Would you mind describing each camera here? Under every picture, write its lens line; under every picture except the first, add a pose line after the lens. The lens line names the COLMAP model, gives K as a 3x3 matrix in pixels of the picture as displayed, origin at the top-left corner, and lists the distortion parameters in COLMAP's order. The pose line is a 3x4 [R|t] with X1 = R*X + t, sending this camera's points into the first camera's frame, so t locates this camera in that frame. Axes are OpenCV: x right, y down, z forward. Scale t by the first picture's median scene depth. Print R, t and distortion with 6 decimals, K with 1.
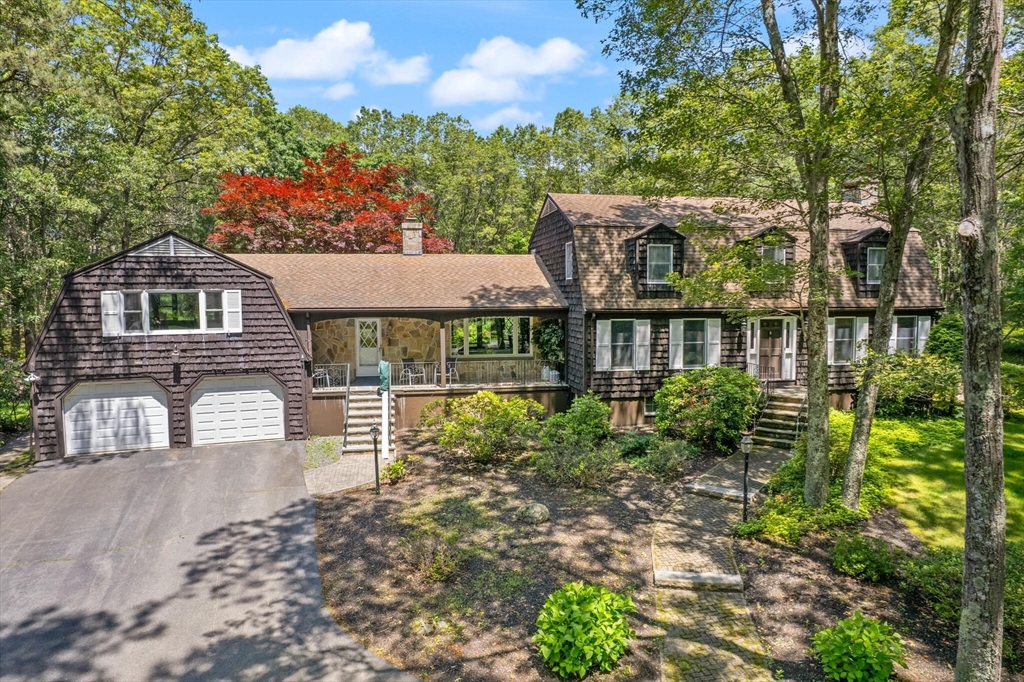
lens RADIAL K [[652.5, 0, 512.0], [0, 652.5, 341.0], [0, 0, 1]] dist [-0.080582, 0.073399]
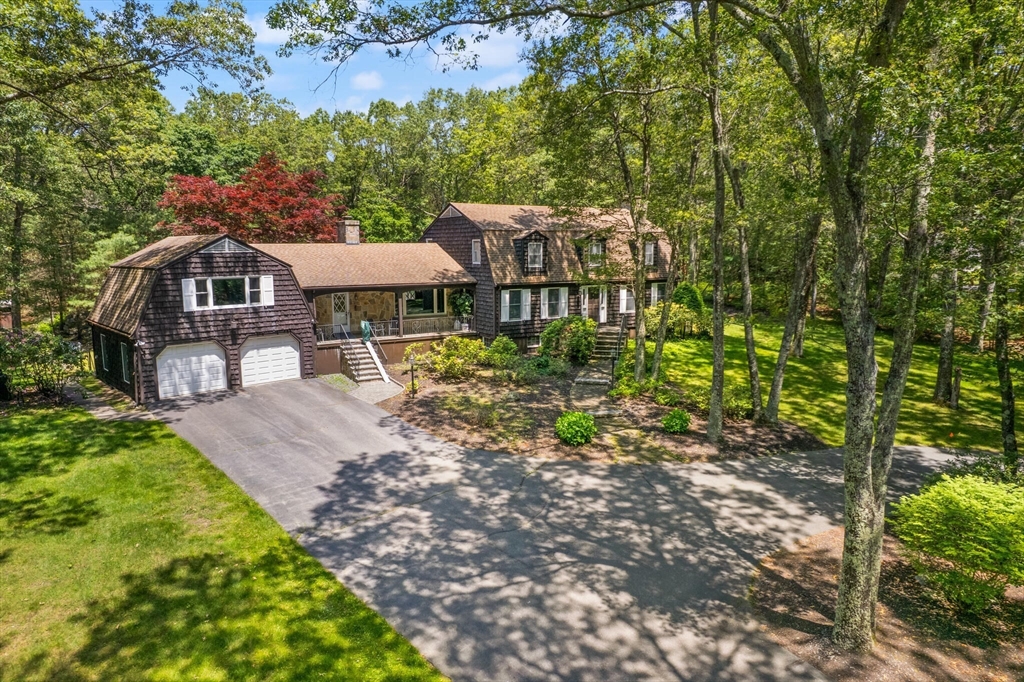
lens RADIAL K [[652.5, 0, 512.0], [0, 652.5, 341.0], [0, 0, 1]] dist [-0.080582, 0.073399]
pose [[0.925689, -0.051651, 0.374743, -0.458361], [0.025928, 0.996968, 0.073363, -0.024863], [-0.377396, -0.058195, 0.924221, -0.511073]]
